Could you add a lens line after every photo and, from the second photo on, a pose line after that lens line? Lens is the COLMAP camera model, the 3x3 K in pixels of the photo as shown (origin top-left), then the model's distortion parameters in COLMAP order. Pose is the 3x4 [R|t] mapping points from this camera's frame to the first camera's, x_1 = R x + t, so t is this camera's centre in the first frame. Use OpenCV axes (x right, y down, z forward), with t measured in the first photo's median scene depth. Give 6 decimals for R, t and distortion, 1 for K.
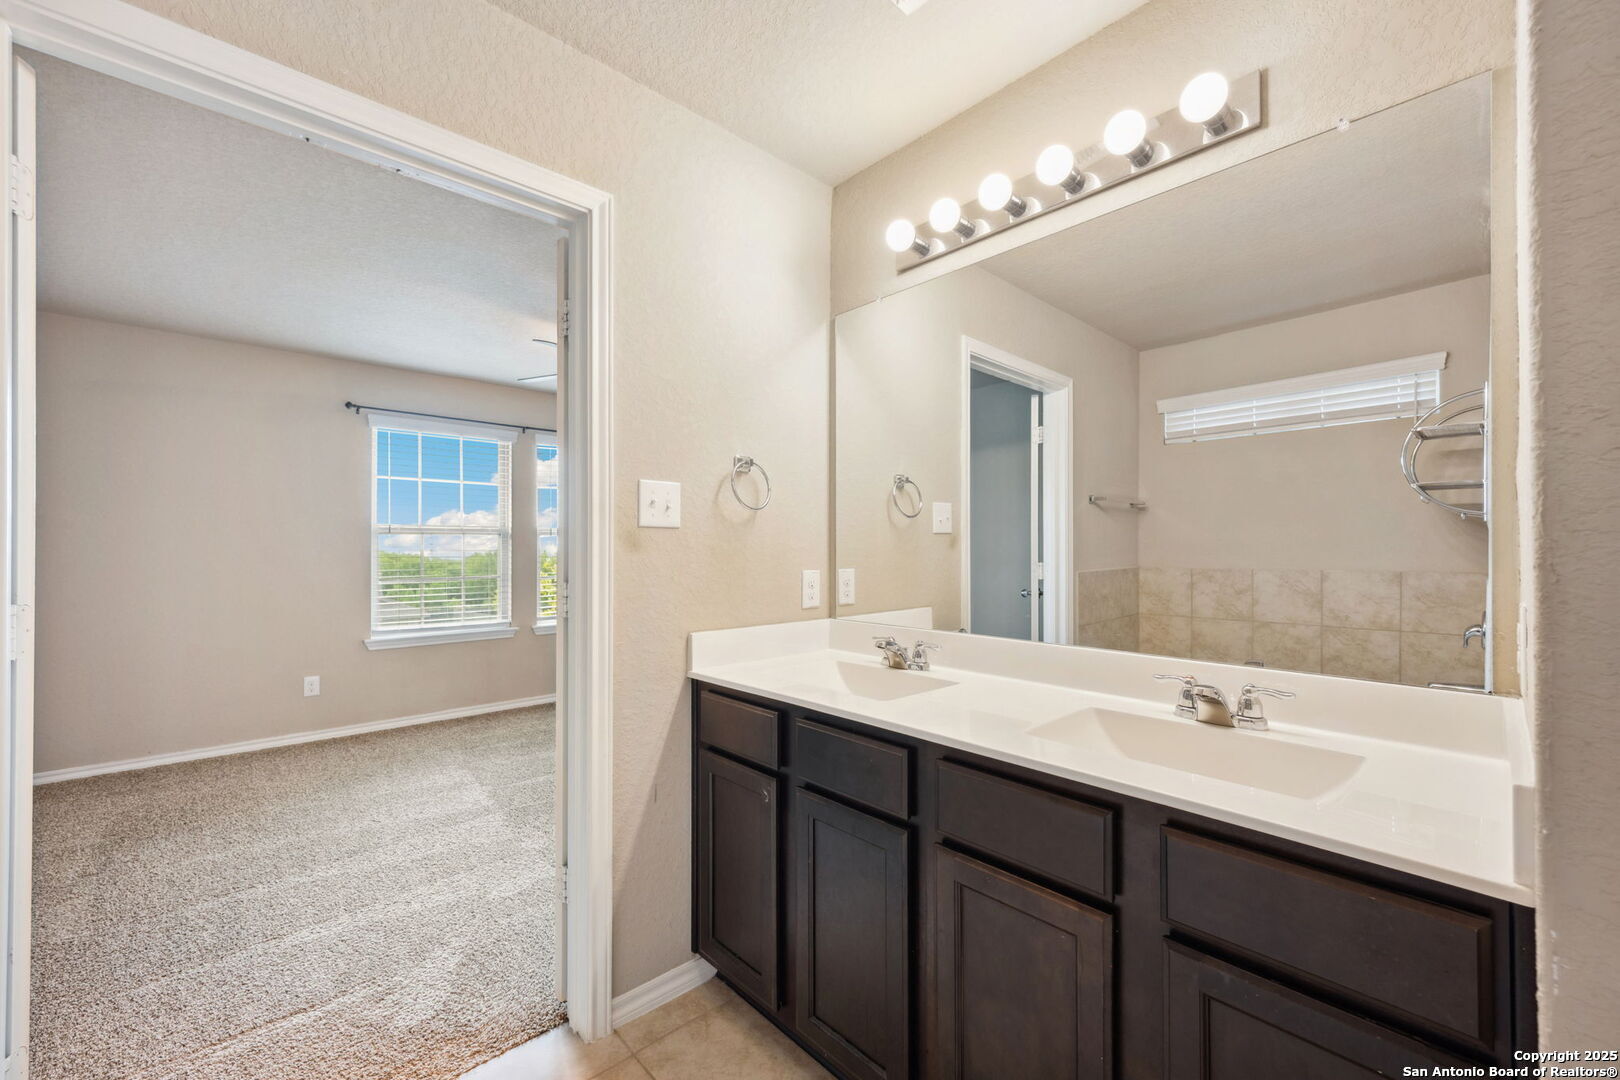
lens RADIAL K [[639.2, 0, 802.2], [0, 639.2, 542.3], [0, 0, 1]] dist [0.001712, 0.000290]
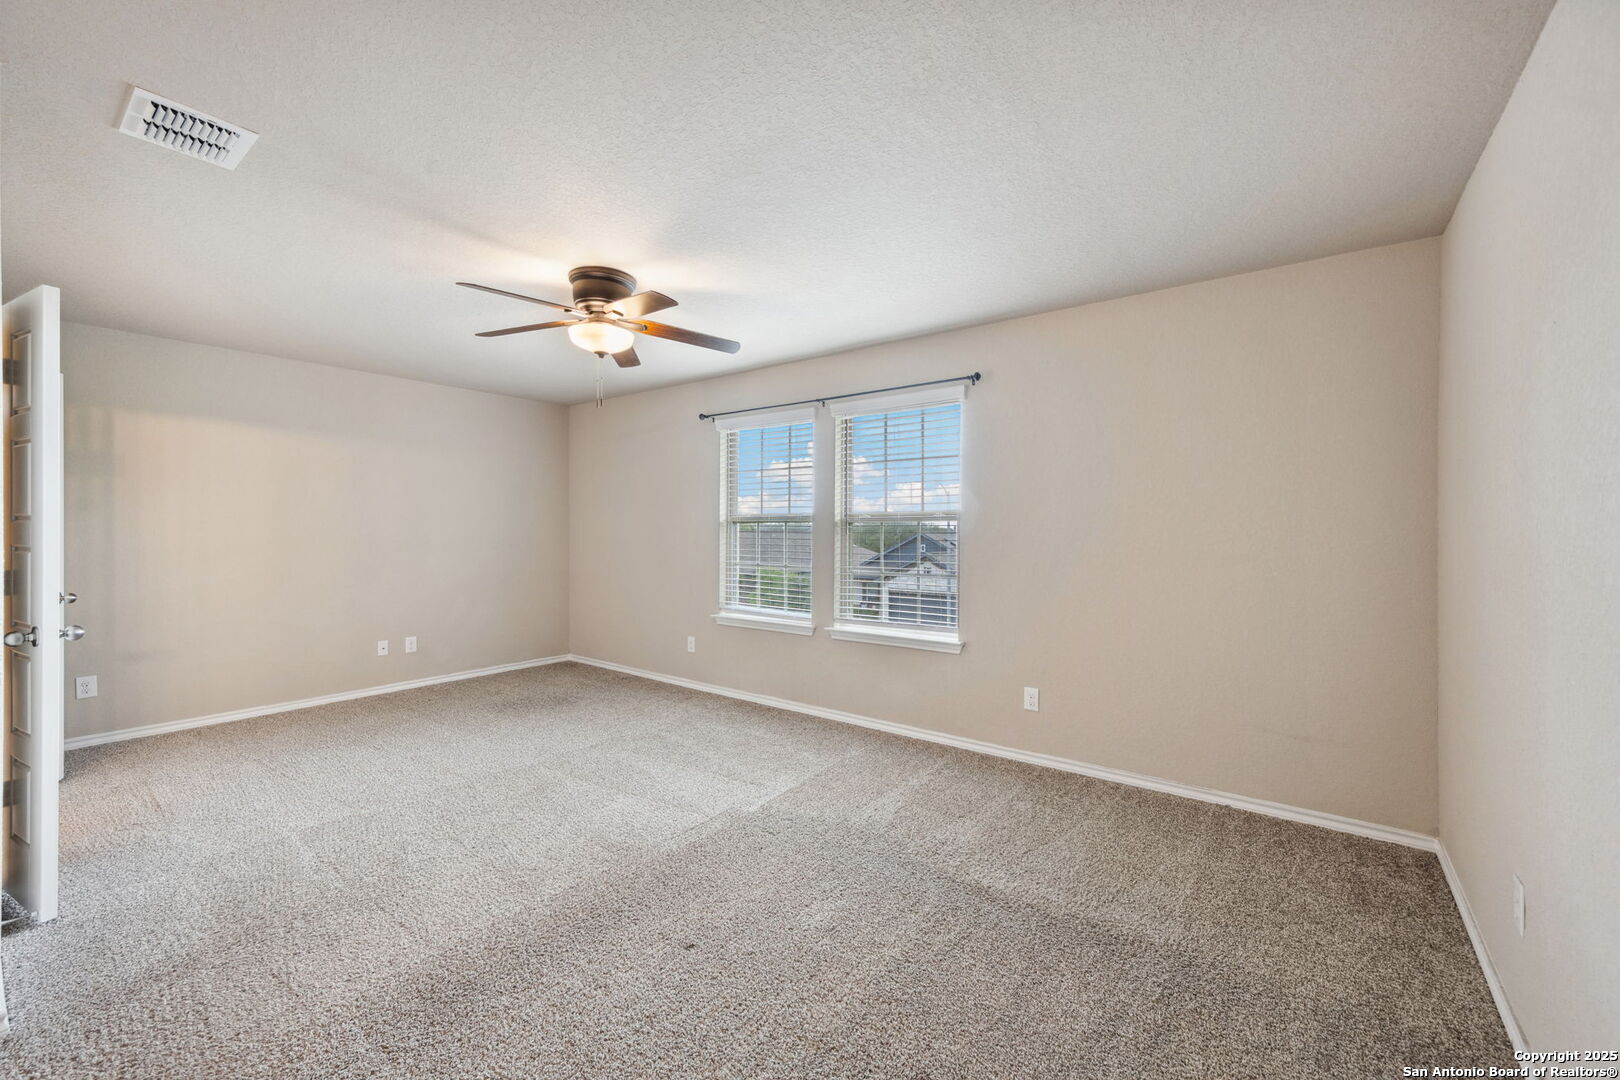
lens RADIAL K [[639.2, 0, 802.2], [0, 639.2, 542.3], [0, 0, 1]] dist [0.001712, 0.000290]
pose [[0.169009, 0.013662, -0.985520, 0.486259], [-0.000042, 0.999904, 0.013854, 0.004034], [0.985615, -0.002300, 0.168993, 0.944926]]
